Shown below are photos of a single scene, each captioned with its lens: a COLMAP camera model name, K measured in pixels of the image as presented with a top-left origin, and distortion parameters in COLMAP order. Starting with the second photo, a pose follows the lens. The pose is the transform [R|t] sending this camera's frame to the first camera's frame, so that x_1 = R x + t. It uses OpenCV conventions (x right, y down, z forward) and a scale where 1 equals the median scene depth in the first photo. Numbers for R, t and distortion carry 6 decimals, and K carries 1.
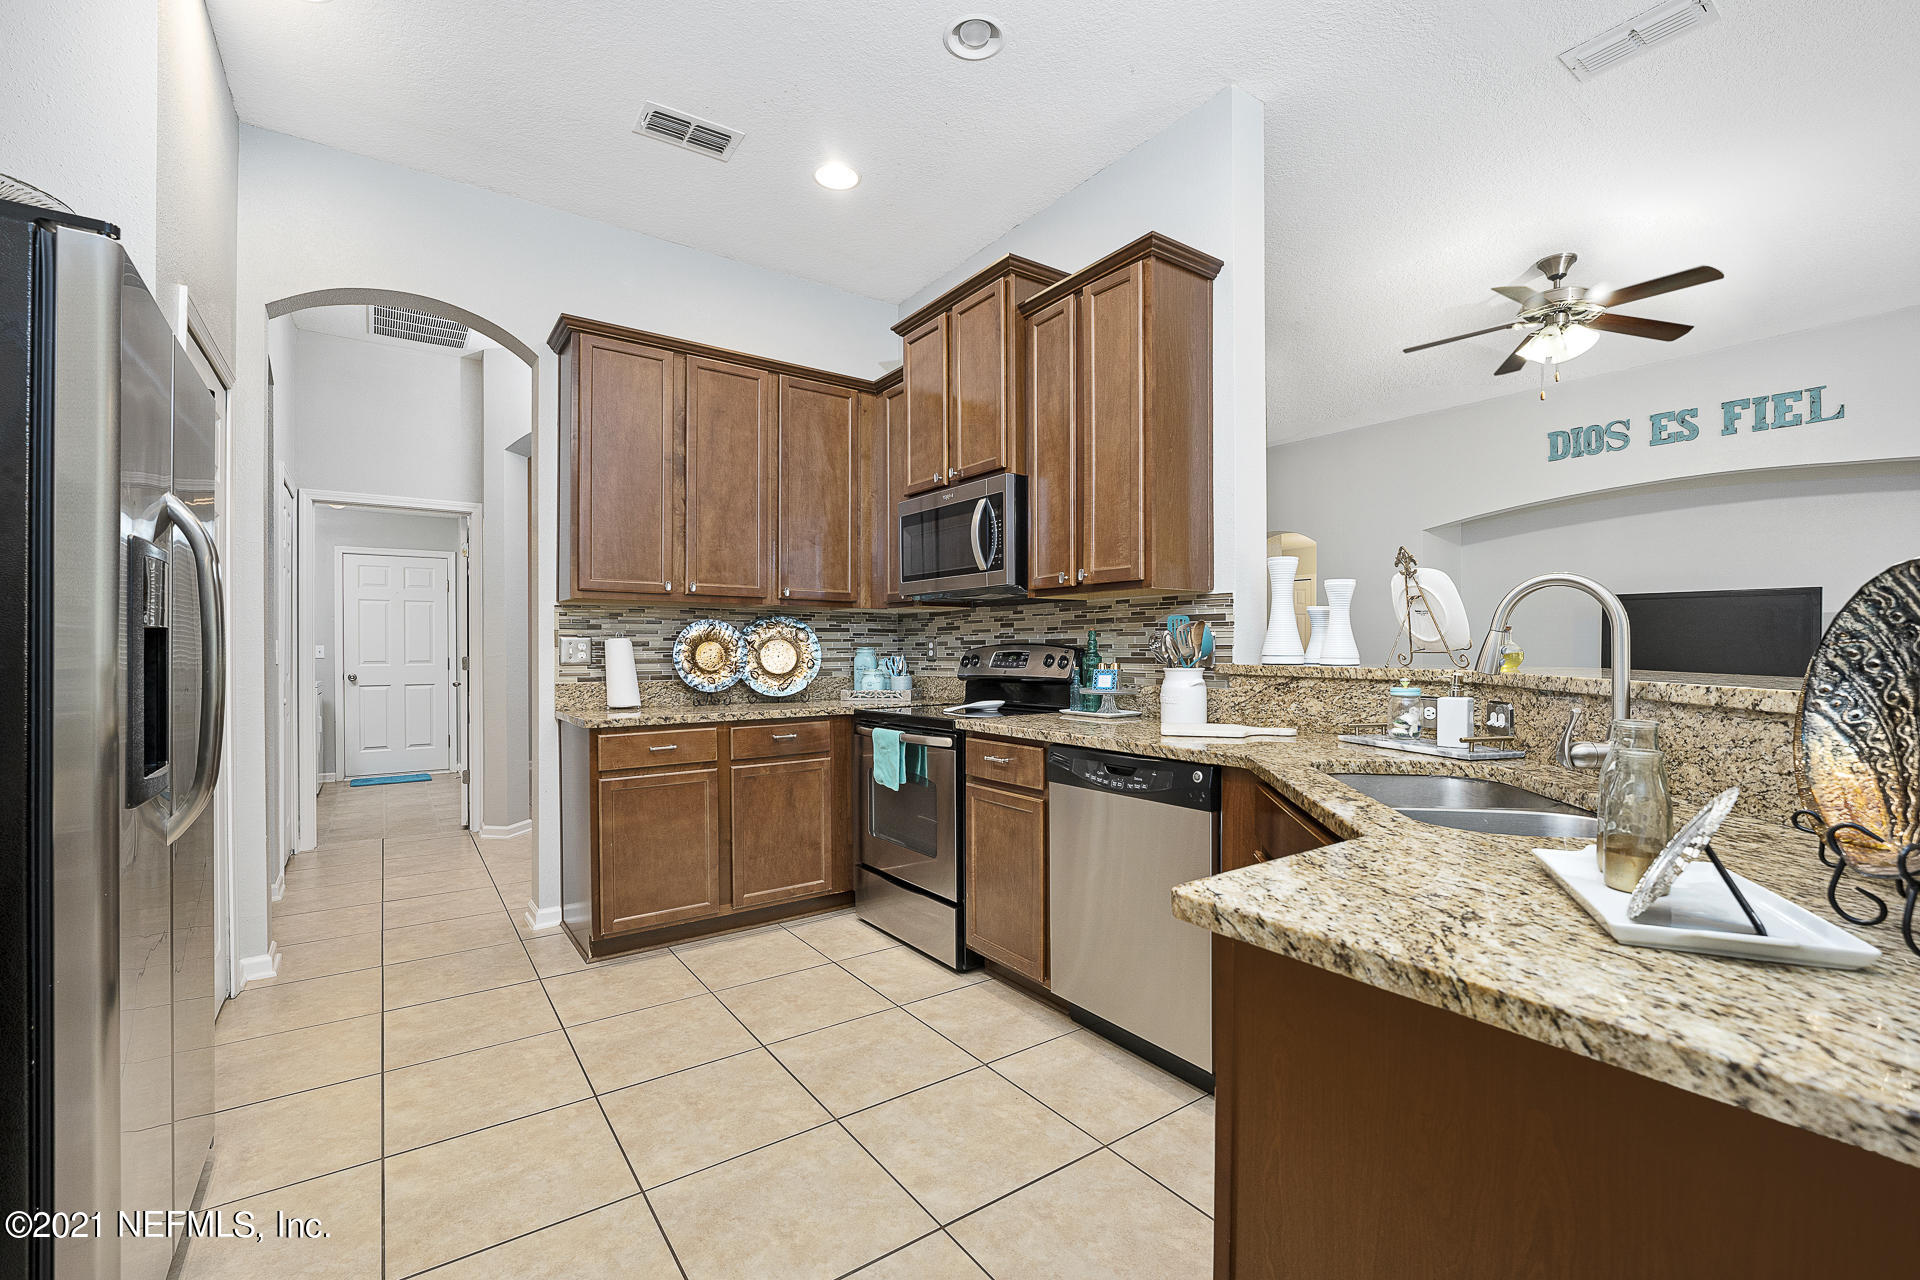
lens RADIAL K [[799.6, 0, 949.7], [0, 799.6, 640.1], [0, 0, 1]] dist [-0.000102, 0.000211]
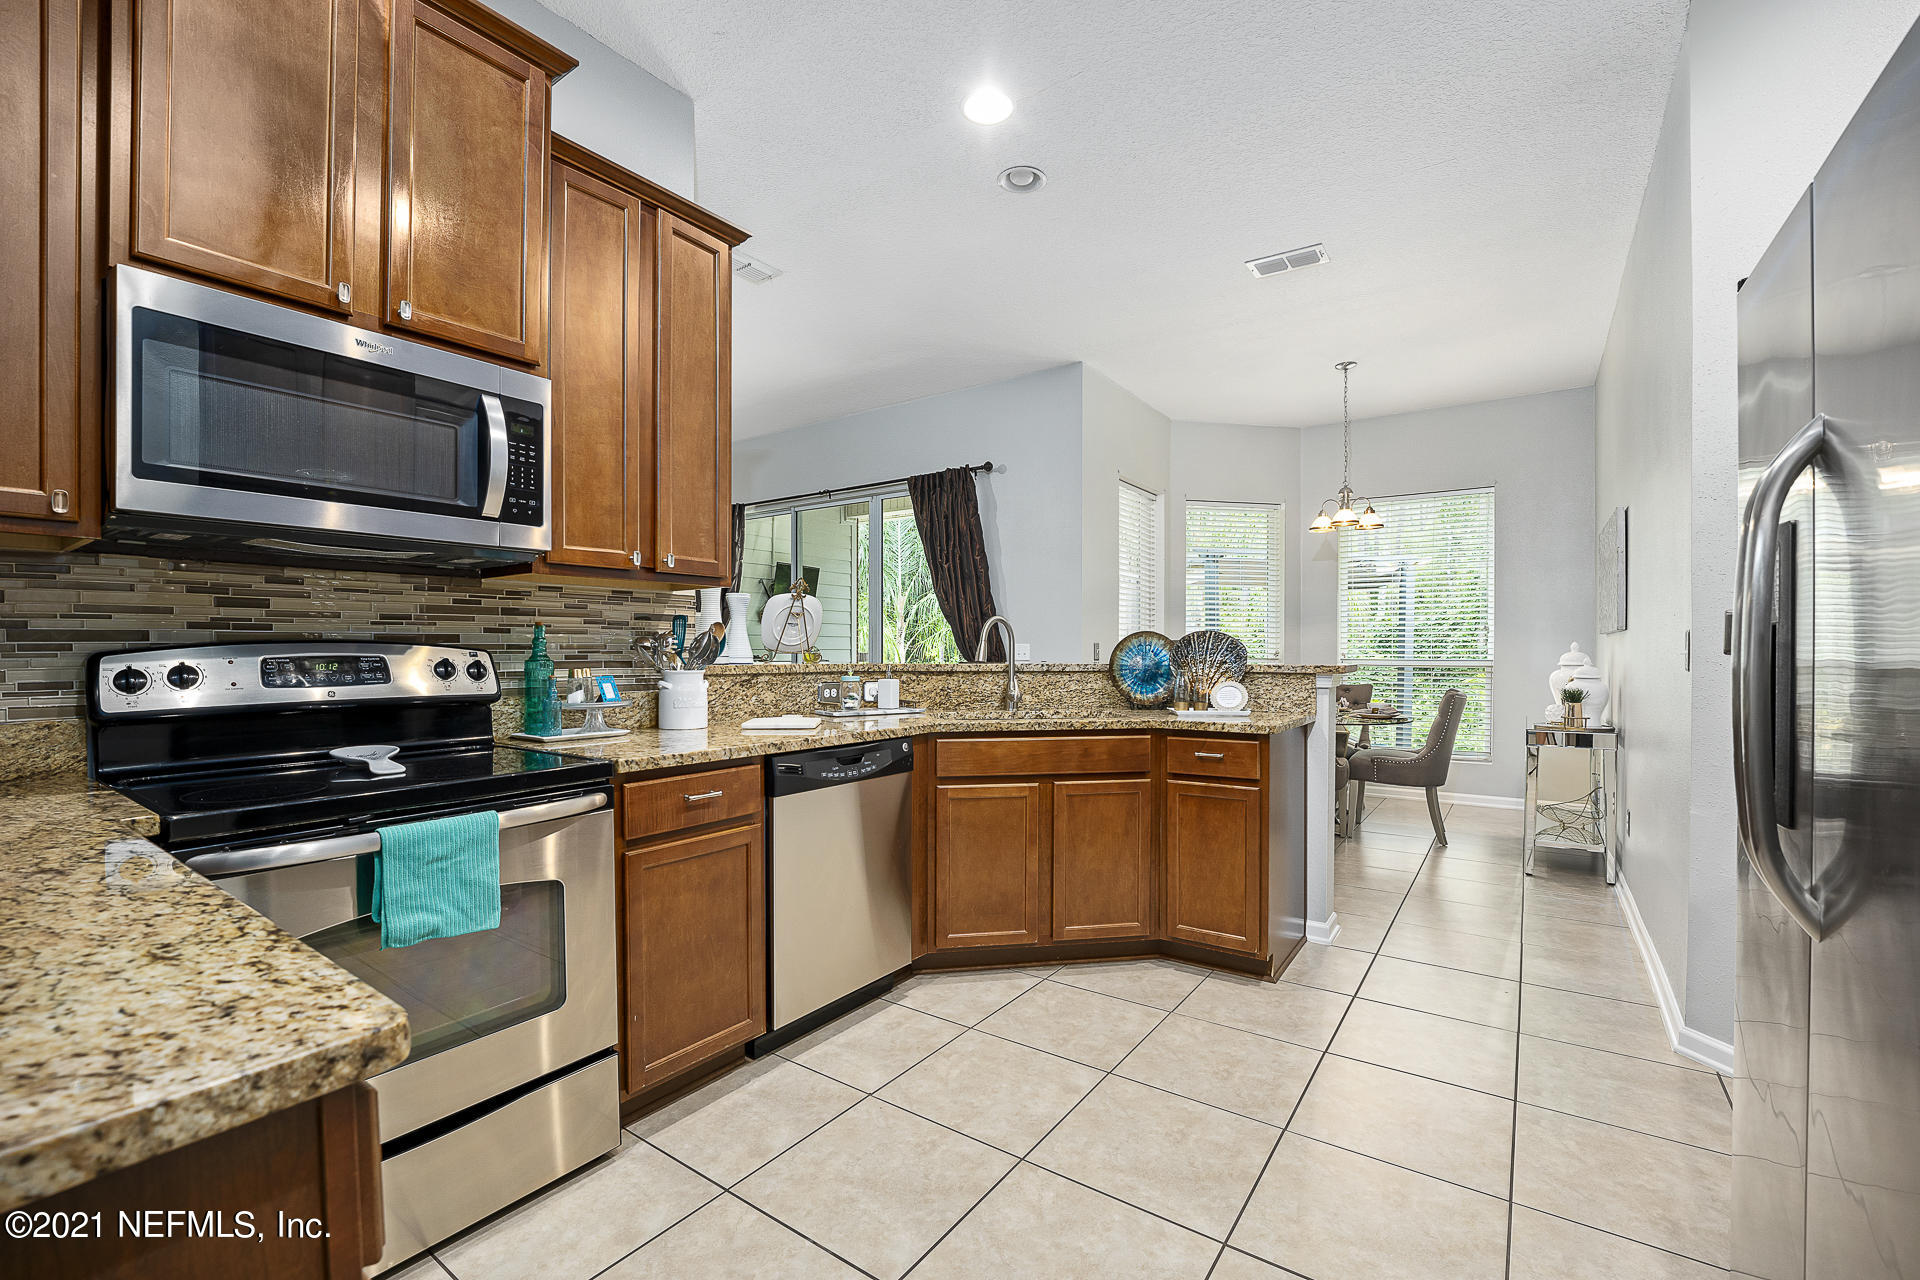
lens RADIAL K [[799.6, 0, 953.0], [0, 799.6, 651.7], [0, 0, 1]] dist [-0.000102, 0.000211]
pose [[-0.310425, -0.000606, 0.950598, -0.802510], [-0.009969, 0.999947, -0.002618, 0.012964], [-0.950546, -0.010289, -0.310414, 1.103488]]
